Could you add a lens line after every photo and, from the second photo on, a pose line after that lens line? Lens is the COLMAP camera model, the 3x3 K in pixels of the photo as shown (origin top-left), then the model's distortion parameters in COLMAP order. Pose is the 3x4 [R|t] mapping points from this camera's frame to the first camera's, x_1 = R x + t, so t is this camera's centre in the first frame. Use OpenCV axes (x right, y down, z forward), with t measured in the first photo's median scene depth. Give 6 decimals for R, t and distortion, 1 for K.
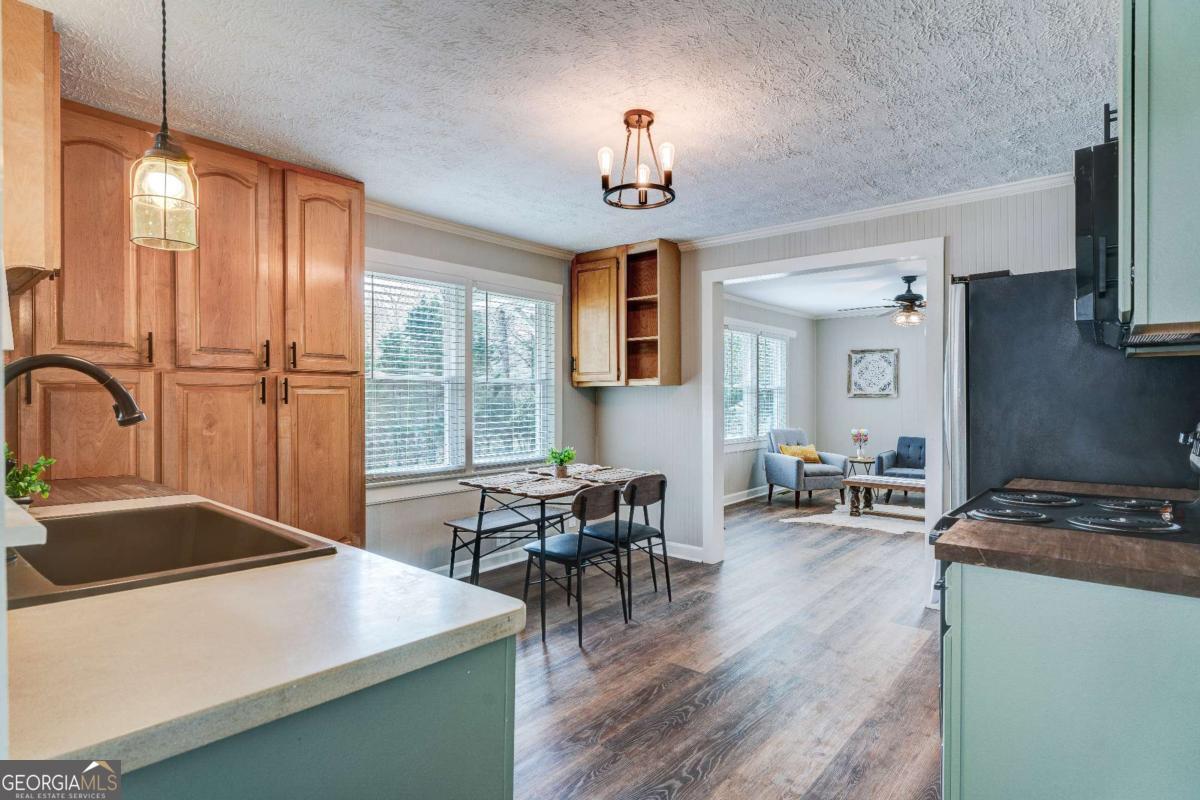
lens RADIAL K [[623.4, 0, 600.0], [0, 623.4, 400.0], [0, 0, 1]] dist [-0.008609, 0.000634]
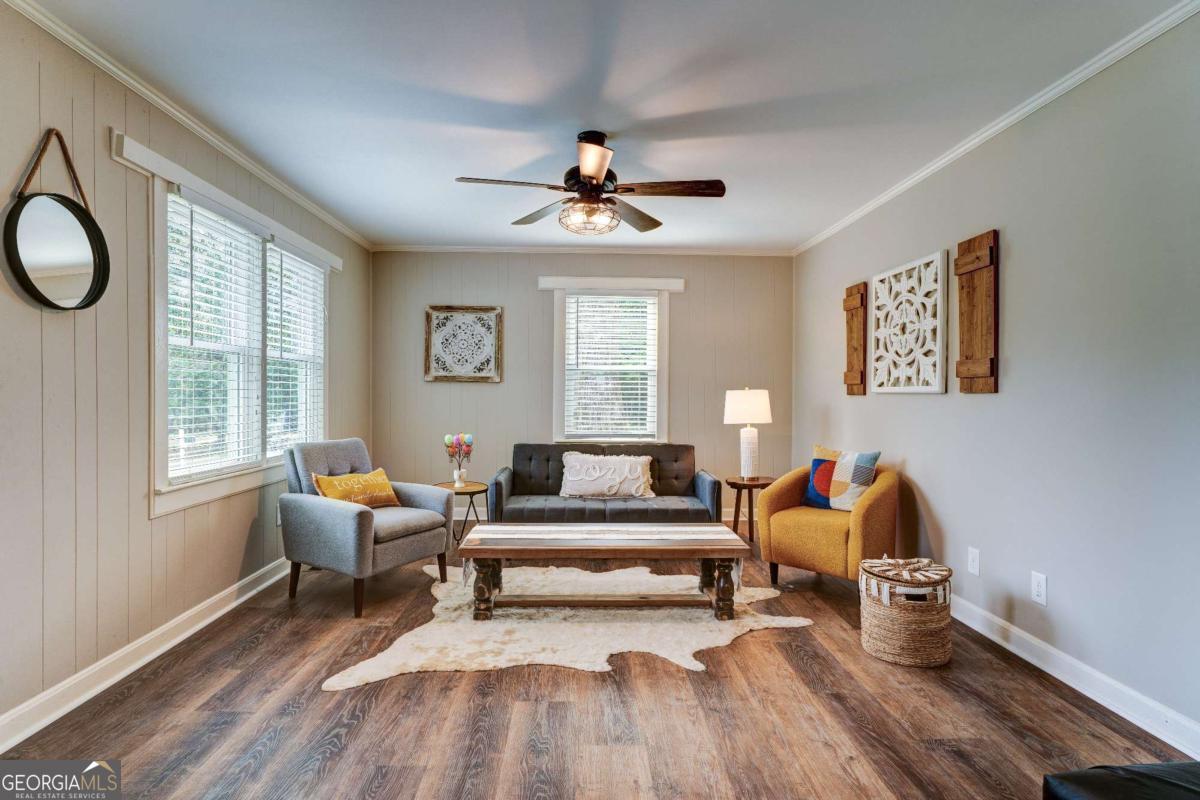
lens RADIAL K [[623.4, 0, 600.0], [0, 623.4, 400.0], [0, 0, 1]] dist [-0.008609, 0.000634]
pose [[0.739038, -0.003807, 0.673653, 0.123774], [-0.001760, 0.999970, 0.007582, 0.010144], [-0.673661, -0.006789, 0.739009, 0.478075]]
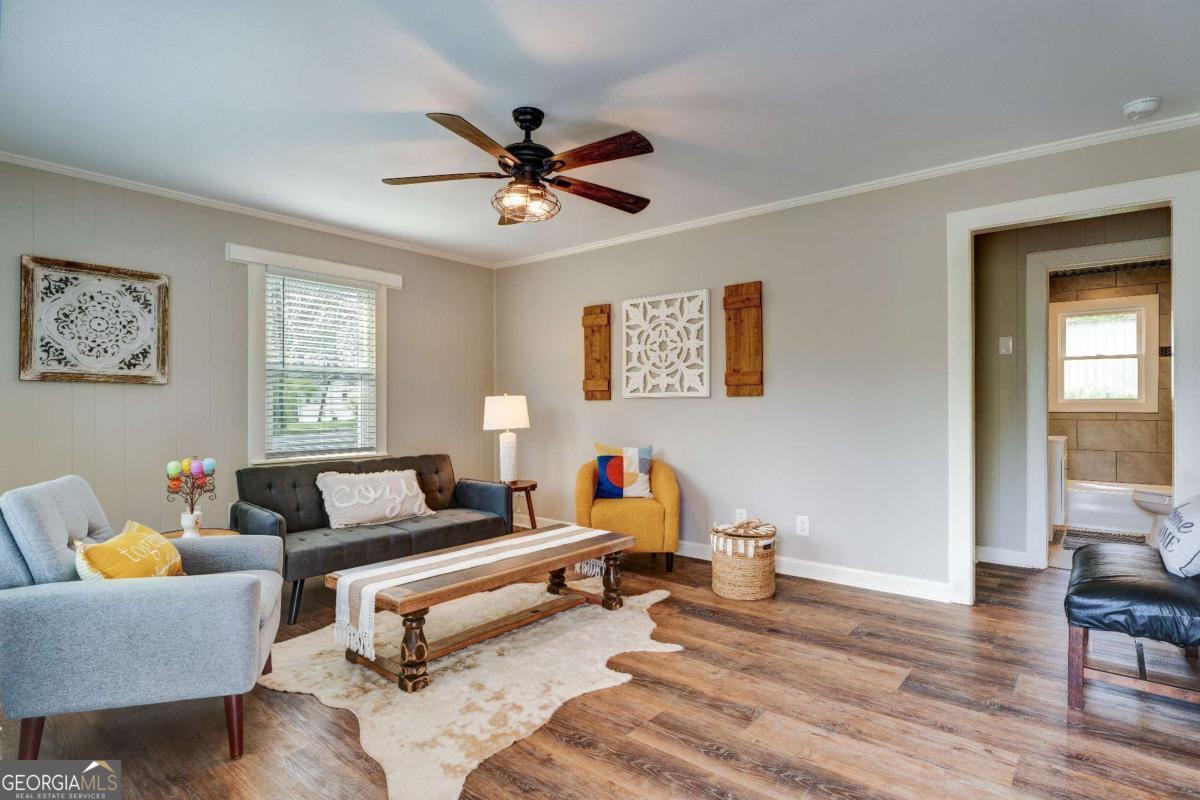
lens RADIAL K [[611.8, 0, 609.3], [0, 611.8, 406.6], [0, 0, 1]] dist [-0.009544, 0.001072]
pose [[-0.023217, -0.000835, 0.999730, 0.032918], [0.009458, 0.999955, 0.001055, 0.015573], [-0.999686, 0.009480, -0.023208, 0.736286]]
